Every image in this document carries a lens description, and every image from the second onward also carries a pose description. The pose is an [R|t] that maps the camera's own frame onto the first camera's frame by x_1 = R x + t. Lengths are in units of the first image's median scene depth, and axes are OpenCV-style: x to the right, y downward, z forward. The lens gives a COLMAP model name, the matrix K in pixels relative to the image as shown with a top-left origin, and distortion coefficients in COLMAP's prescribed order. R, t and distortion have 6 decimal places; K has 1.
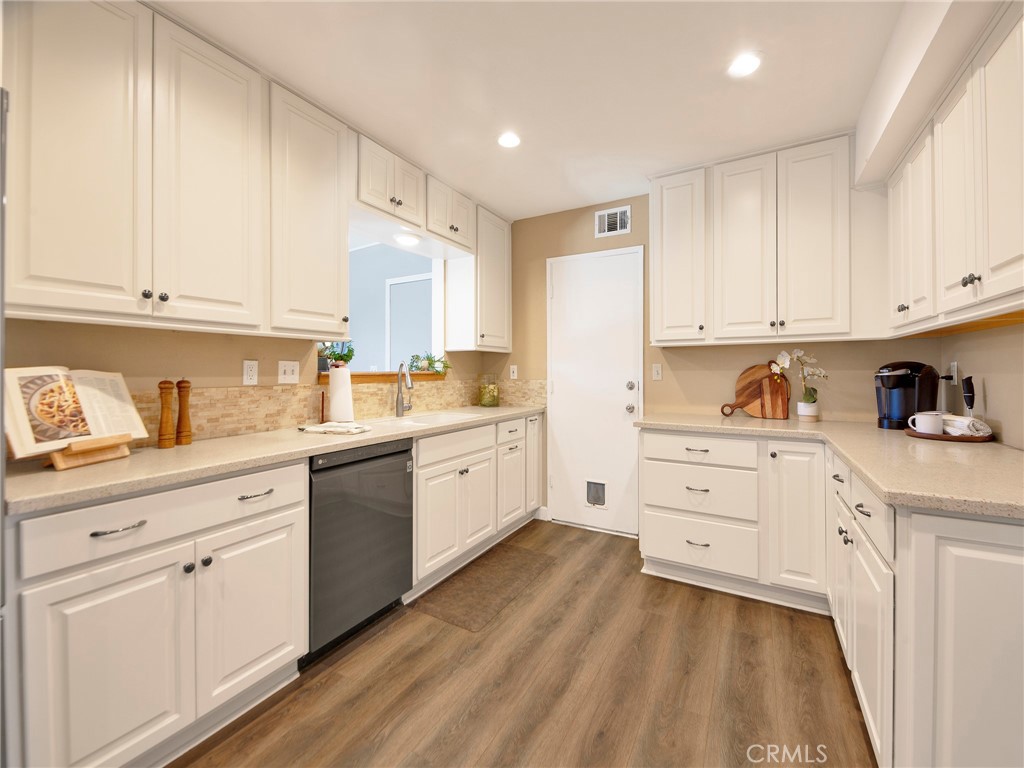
lens RADIAL K [[413.4, 0, 522.0], [0, 413.4, 372.1], [0, 0, 1]] dist [0.000097, -0.001346]
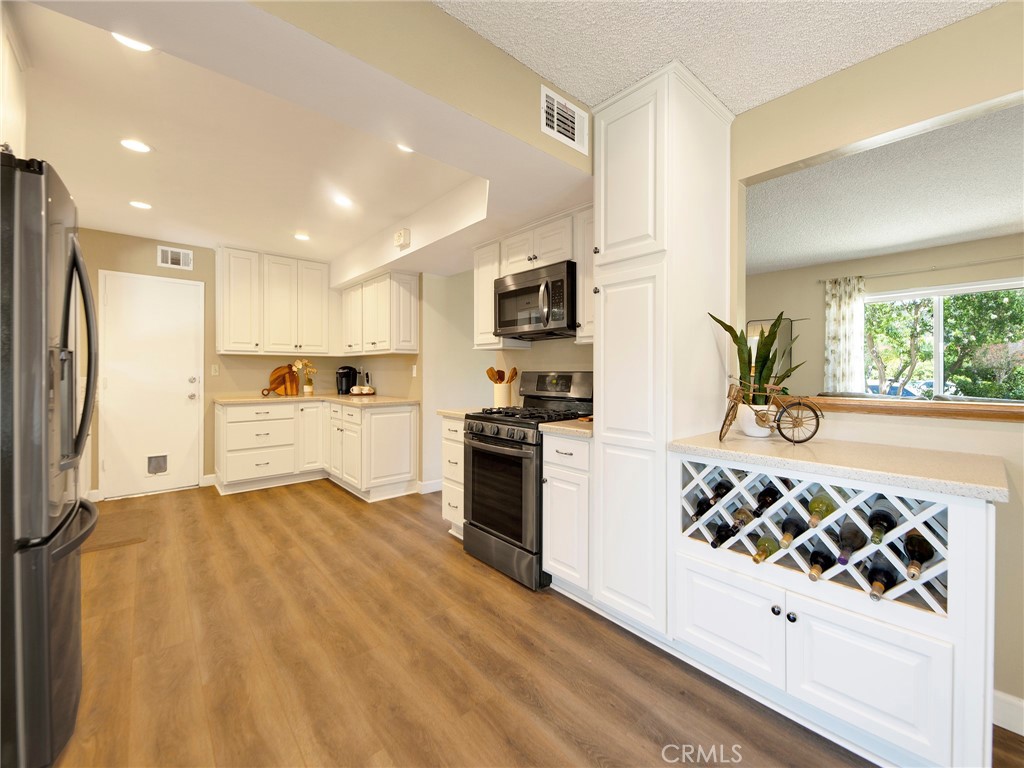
lens RADIAL K [[413.4, 0, 518.6], [0, 413.4, 374.0], [0, 0, 1]] dist [0.000097, -0.001346]
pose [[0.330478, -0.005679, 0.943797, -0.887264], [-0.004546, 0.999961, 0.007609, -0.003138], [-0.943803, -0.006805, 0.330439, -0.647123]]
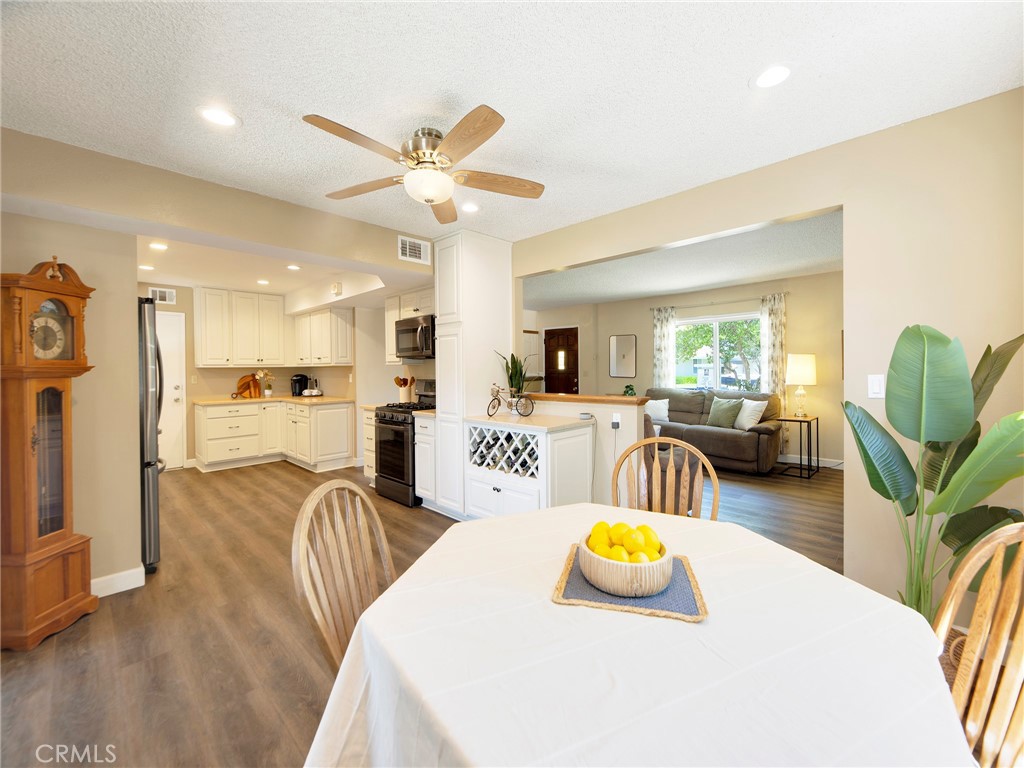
lens RADIAL K [[413.4, 0, 523.8], [0, 413.4, 371.7], [0, 0, 1]] dist [0.000097, -0.001346]
pose [[0.240173, -0.010775, 0.970670, -1.478576], [0.008850, 0.999921, 0.008910, -0.051170], [-0.970690, 0.006451, 0.240249, -1.214406]]
